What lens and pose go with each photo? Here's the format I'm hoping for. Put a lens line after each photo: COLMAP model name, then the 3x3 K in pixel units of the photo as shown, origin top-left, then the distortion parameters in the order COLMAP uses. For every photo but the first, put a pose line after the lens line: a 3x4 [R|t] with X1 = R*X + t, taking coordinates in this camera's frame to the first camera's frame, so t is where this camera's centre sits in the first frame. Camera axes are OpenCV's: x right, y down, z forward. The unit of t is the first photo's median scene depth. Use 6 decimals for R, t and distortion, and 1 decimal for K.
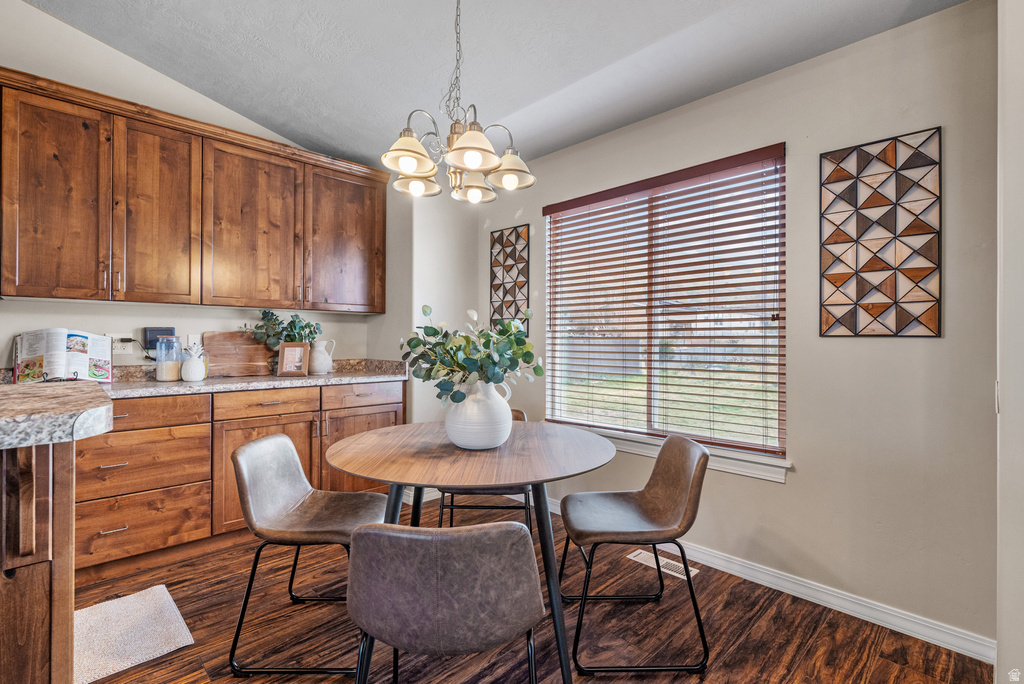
lens RADIAL K [[474.2, 0, 514.9], [0, 474.2, 339.8], [0, 0, 1]] dist [-0.001460, 0.000003]
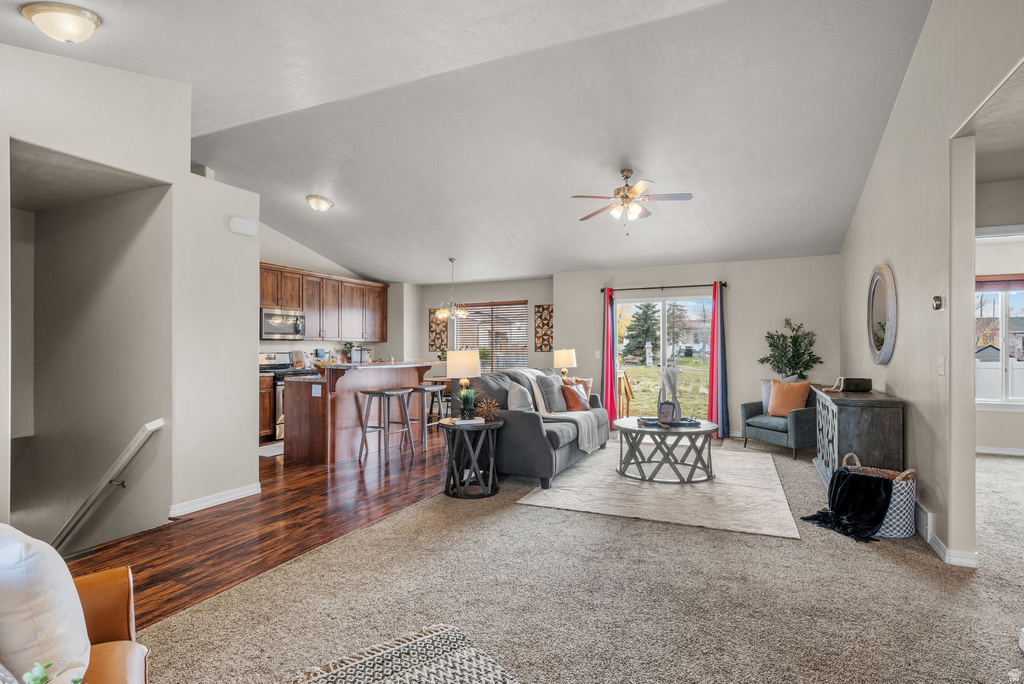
lens RADIAL K [[514.5, 0, 515.6], [0, 514.5, 345.4], [0, 0, 1]] dist [0.002181, 0.000037]
pose [[0.930092, -0.002747, 0.367316, -1.081916], [0.004397, 0.999984, -0.003655, -0.042867], [-0.367300, 0.005015, 0.930089, -2.931334]]
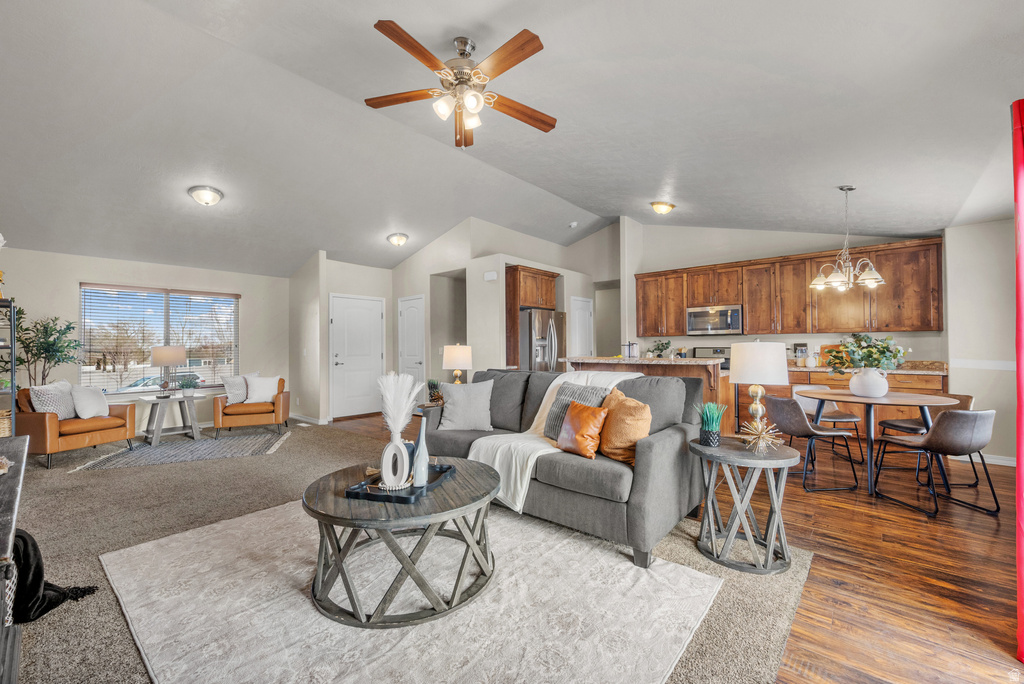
lens RADIAL K [[408.9, 0, 508.0], [0, 408.9, 345.5], [0, 0, 1]] dist [-0.000859, -0.000033]
pose [[0.084555, -0.002318, -0.996416, 1.518075], [0.012528, 0.999921, -0.001263, -0.041106], [0.996340, -0.012377, 0.084577, -0.794734]]
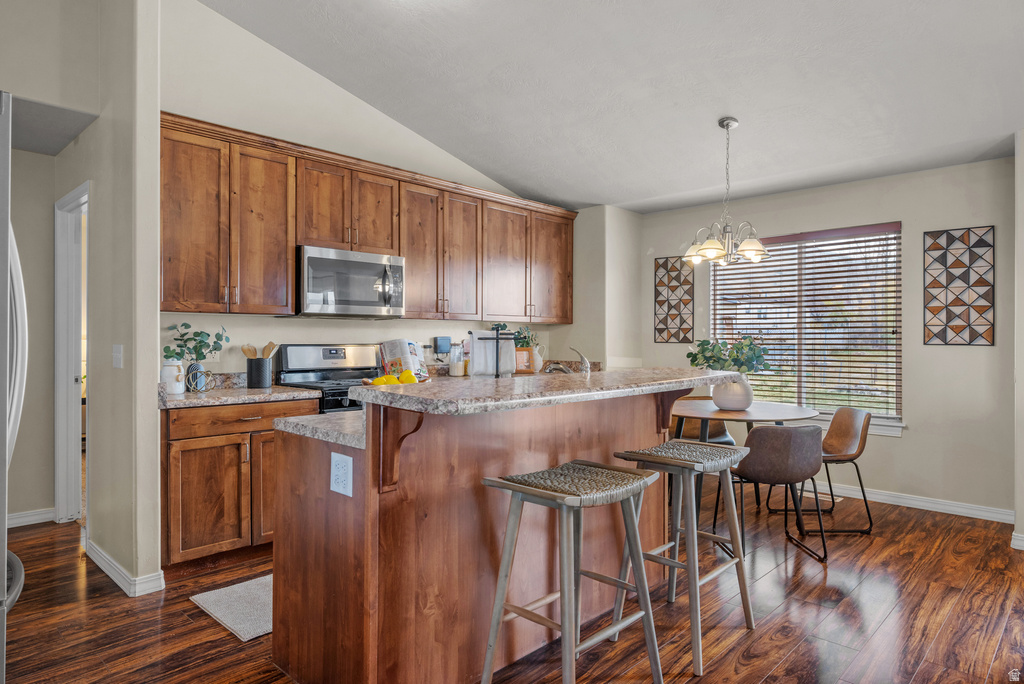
lens RADIAL K [[611.0, 0, 513.5], [0, 611.0, 338.3], [0, 0, 1]] dist [-0.003267, -0.002505]
pose [[0.999423, -0.001434, 0.033946, -0.828869], [0.001381, 0.999998, 0.001592, -0.034013], [-0.033948, -0.001545, 0.999422, -1.035856]]
